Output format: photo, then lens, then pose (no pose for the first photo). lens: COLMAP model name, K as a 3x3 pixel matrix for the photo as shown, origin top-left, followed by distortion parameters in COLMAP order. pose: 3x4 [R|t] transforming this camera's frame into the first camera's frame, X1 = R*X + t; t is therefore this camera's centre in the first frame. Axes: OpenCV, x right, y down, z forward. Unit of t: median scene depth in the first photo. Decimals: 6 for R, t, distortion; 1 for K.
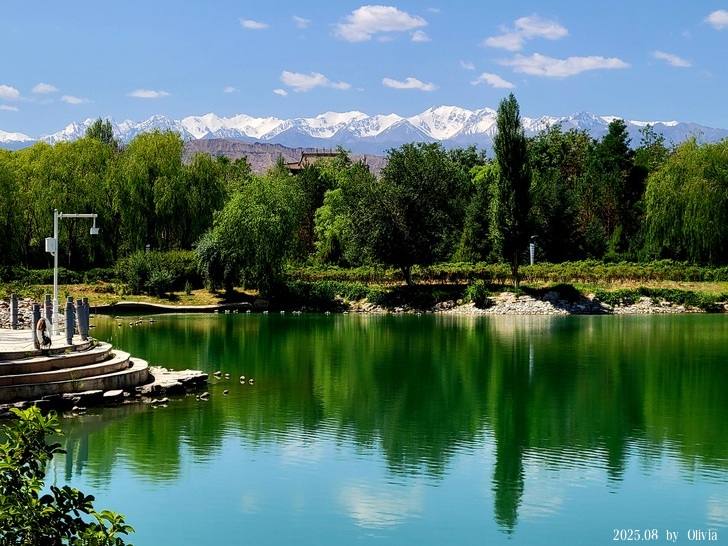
lens RADIAL K [[1900.3, 0, 364.0], [0, 1900.3, 273.0], [0, 0, 1]] dist [0.101274, 0.004077]
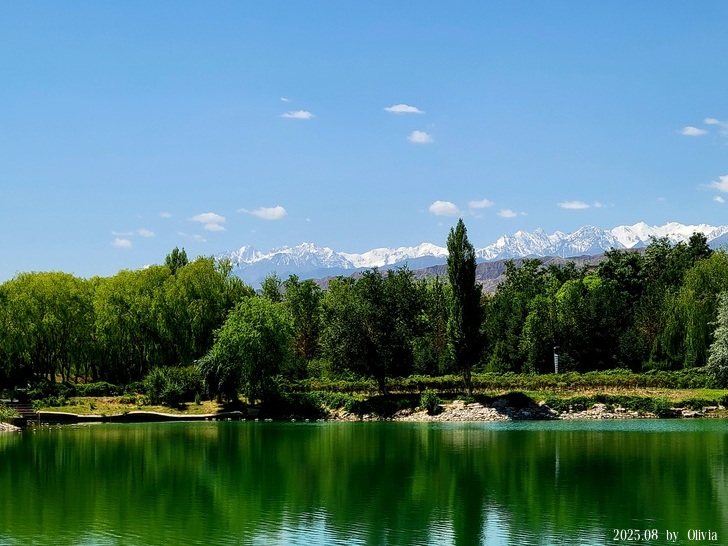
lens RADIAL K [[1900.3, 0, 364.0], [0, 1900.3, 273.0], [0, 0, 1]] dist [0.101274, 0.004077]
pose [[0.973431, -0.023461, -0.227774, 0.264306], [0.010244, 0.998203, -0.059035, 0.001182], [0.228750, 0.055133, 0.971923, -0.072367]]
